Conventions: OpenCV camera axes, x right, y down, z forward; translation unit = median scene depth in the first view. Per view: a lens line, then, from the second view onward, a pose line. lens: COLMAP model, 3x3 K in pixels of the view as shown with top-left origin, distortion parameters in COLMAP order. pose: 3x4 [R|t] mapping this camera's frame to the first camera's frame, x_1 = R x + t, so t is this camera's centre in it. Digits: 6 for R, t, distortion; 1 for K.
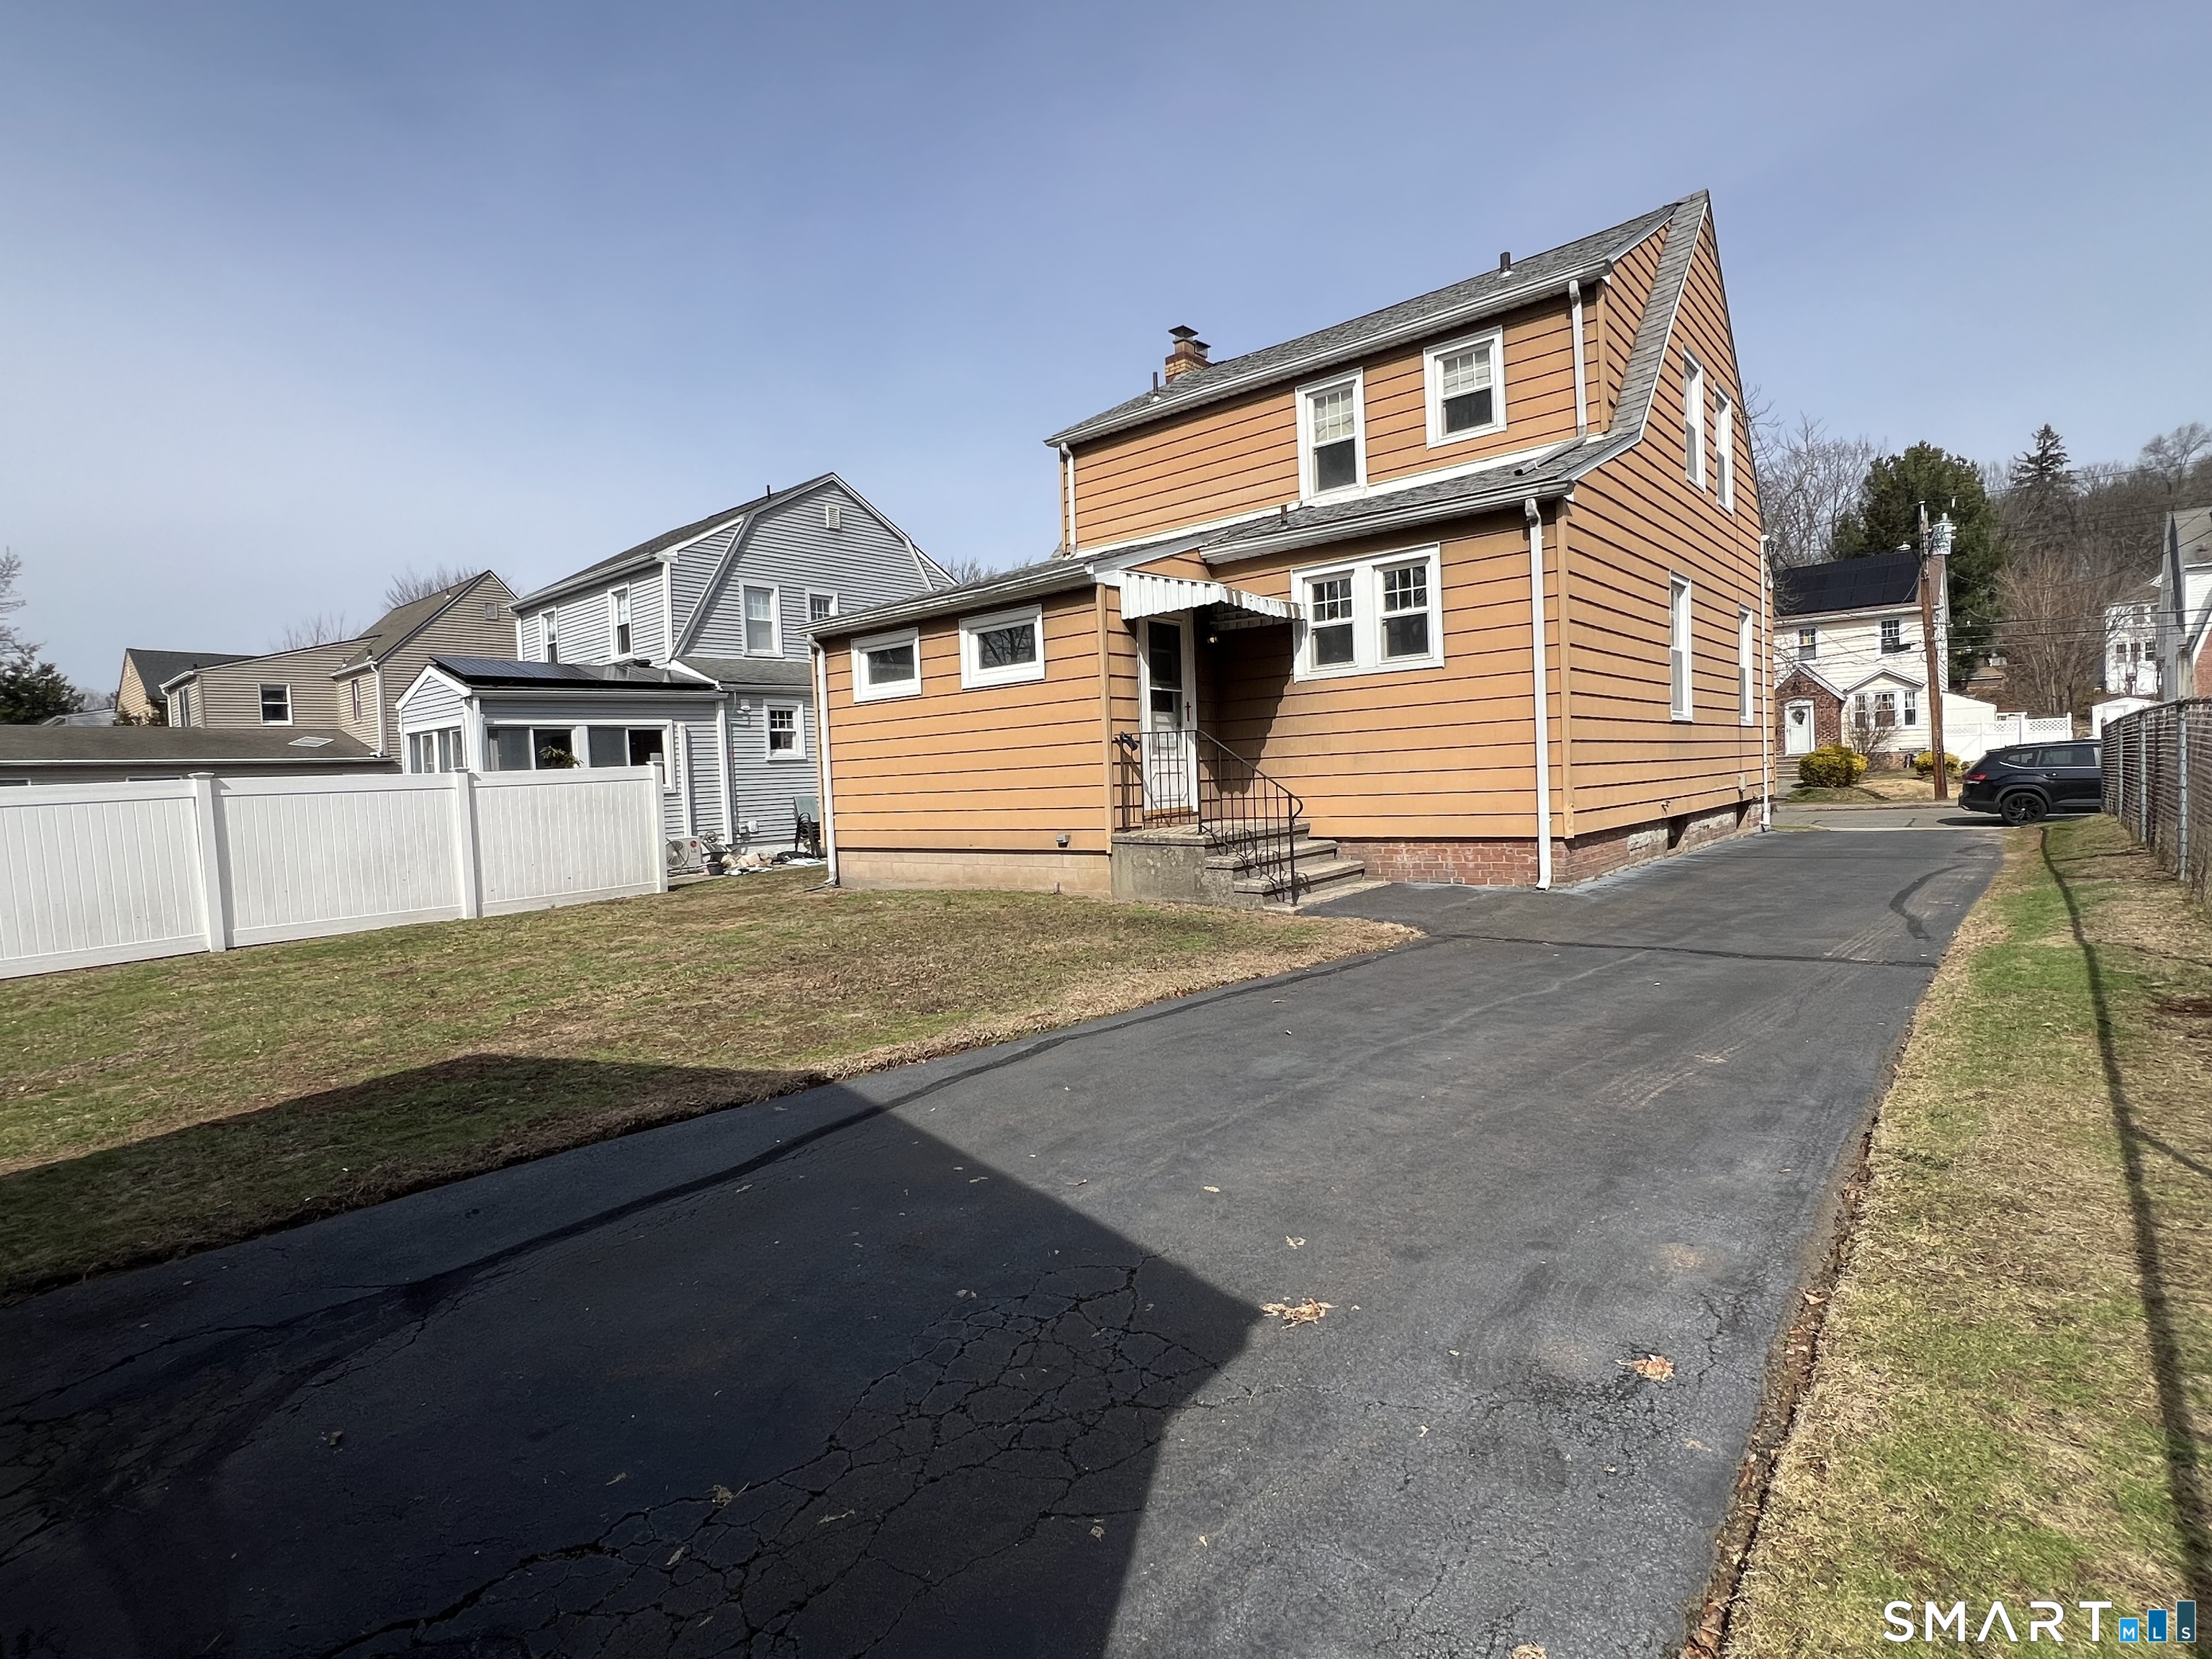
lens RADIAL K [[1145.7, 0, 1075.9], [0, 1145.7, 827.4], [0, 0, 1]] dist [-0.002512, -0.001406]
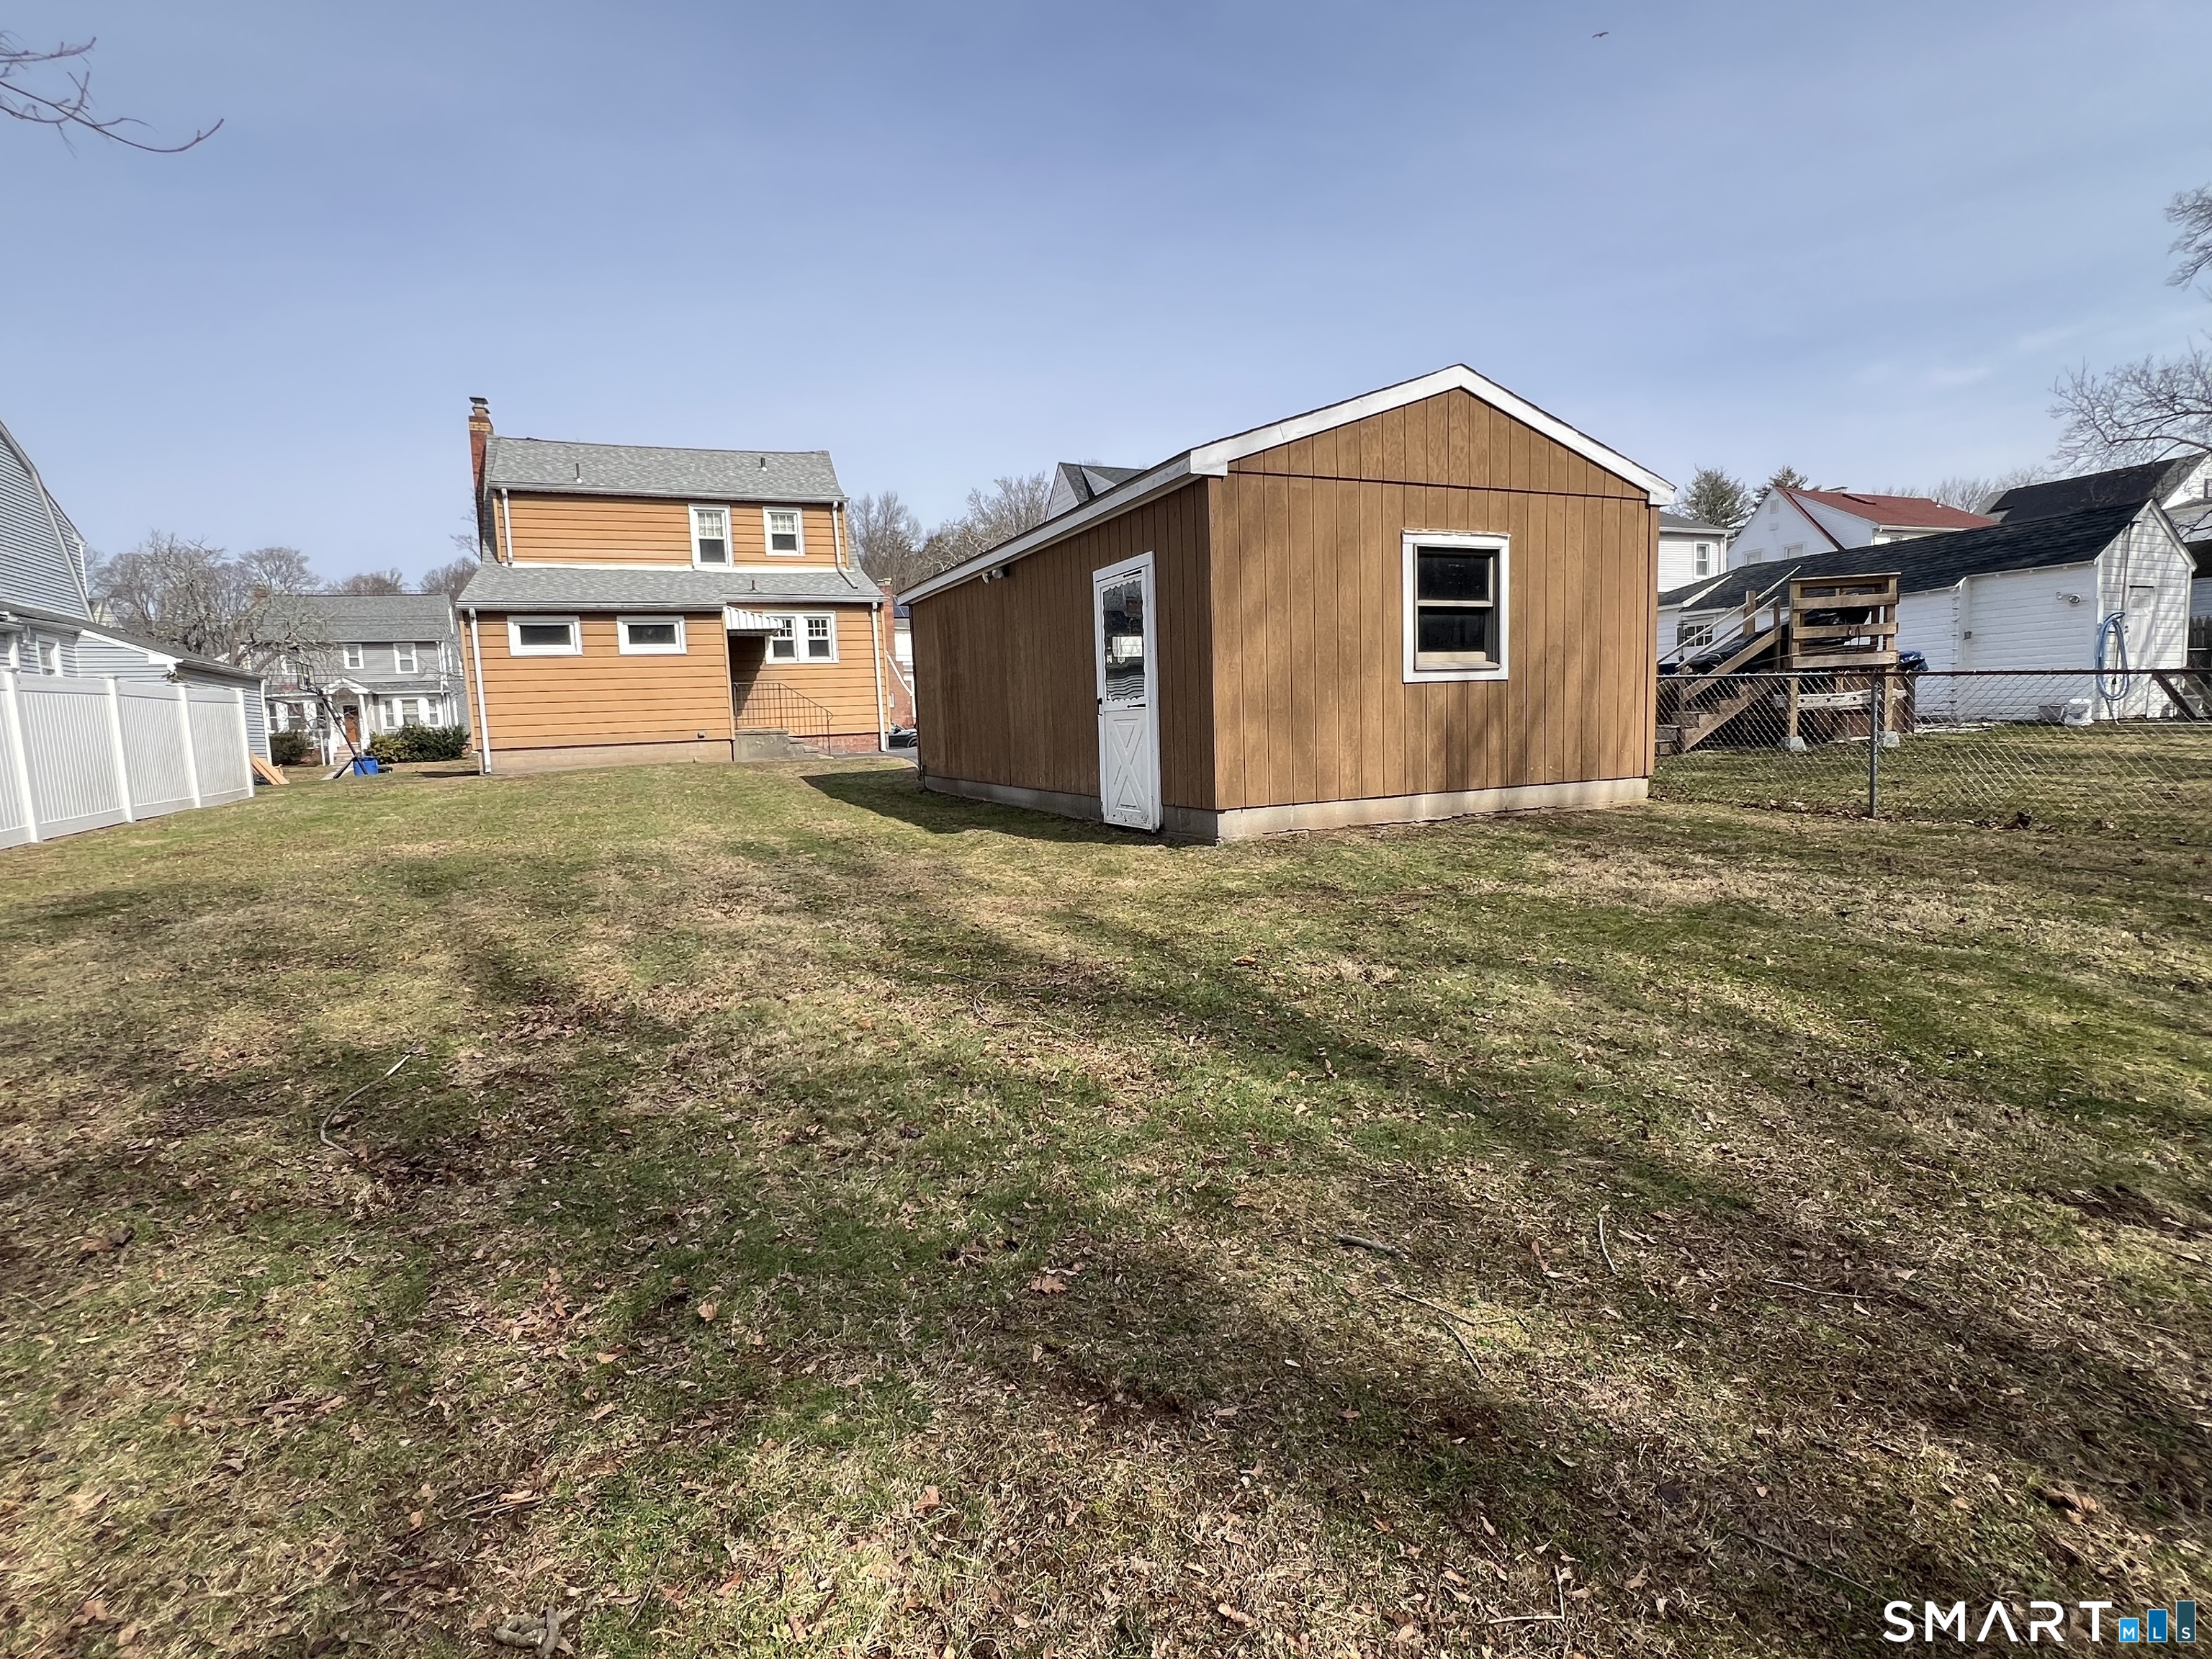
lens RADIAL K [[1145.7, 0, 1075.9], [0, 1145.7, 827.4], [0, 0, 1]] dist [-0.002512, -0.001406]
pose [[0.439827, -0.059192, 0.896130, -1.428119], [0.050656, 0.997872, 0.041050, 0.115437], [-0.896653, 0.027340, 0.441889, -0.444400]]
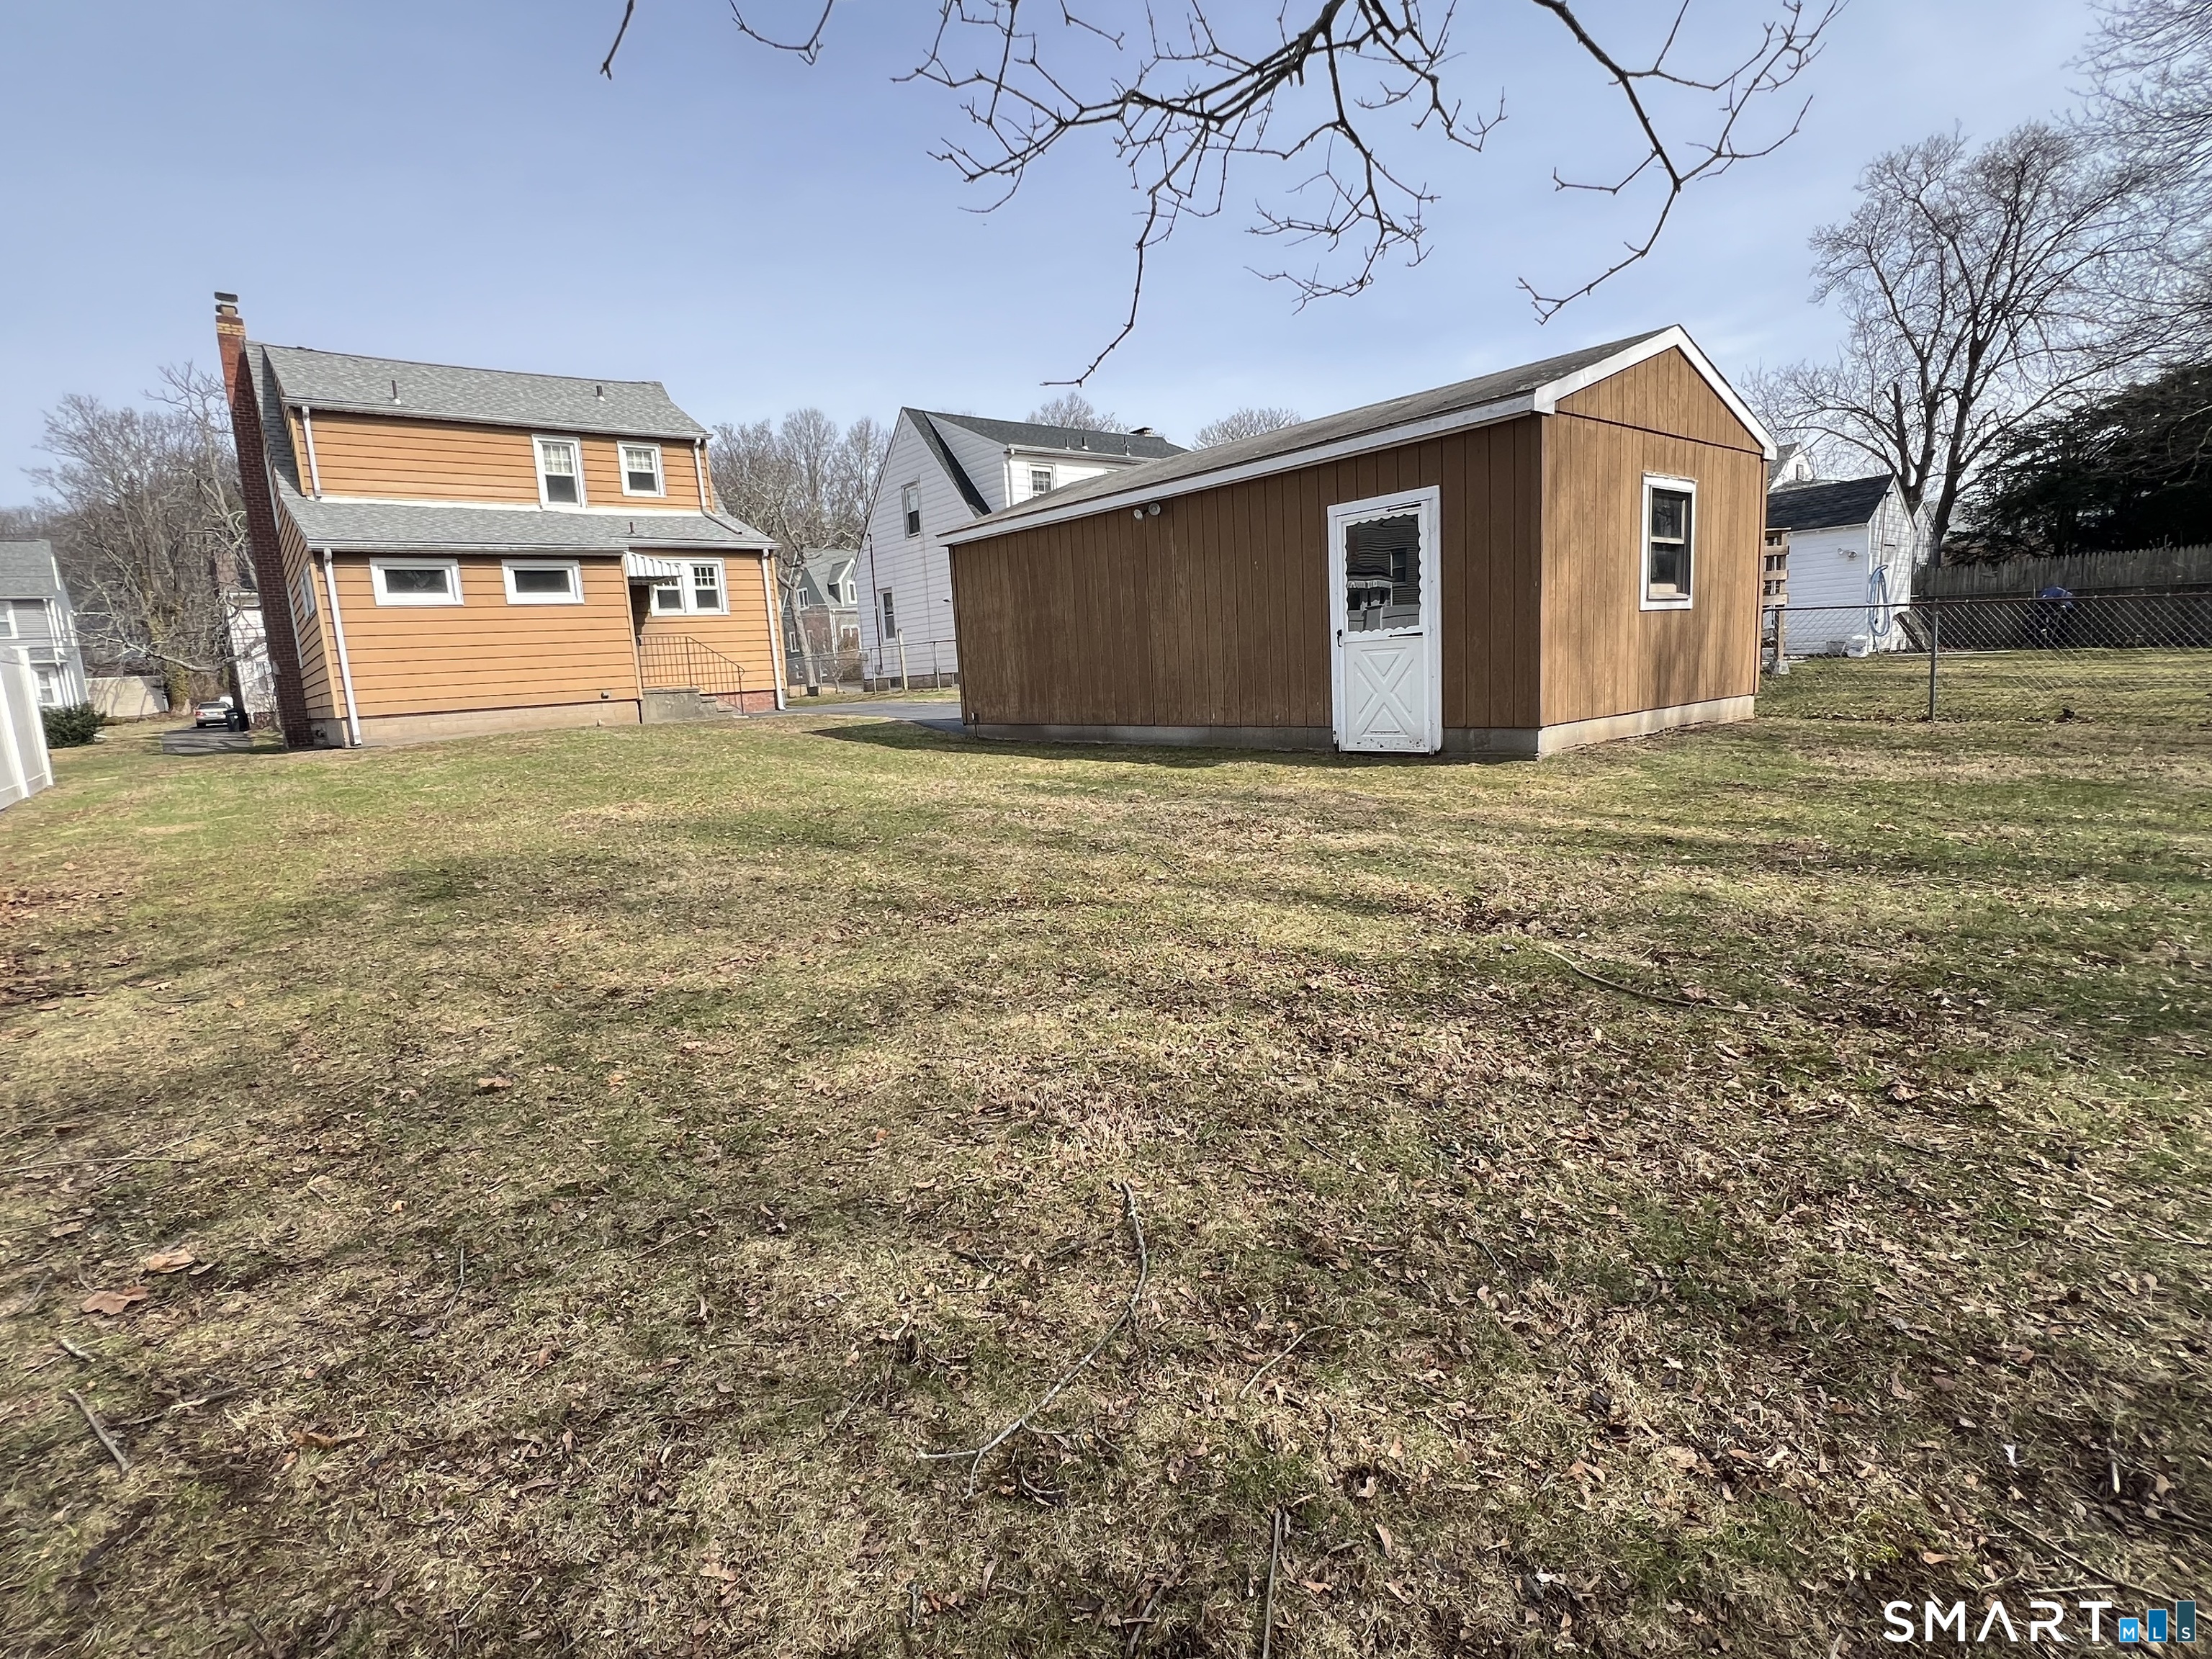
lens RADIAL K [[1148.9, 0, 1095.1], [0, 1148.9, 834.9], [0, 0, 1]] dist [-0.005409, 0.000583]
pose [[0.161427, -0.111025, 0.980620, -1.564056], [0.084830, 0.991535, 0.098296, 0.109022], [-0.983232, 0.067319, 0.169479, -0.047043]]
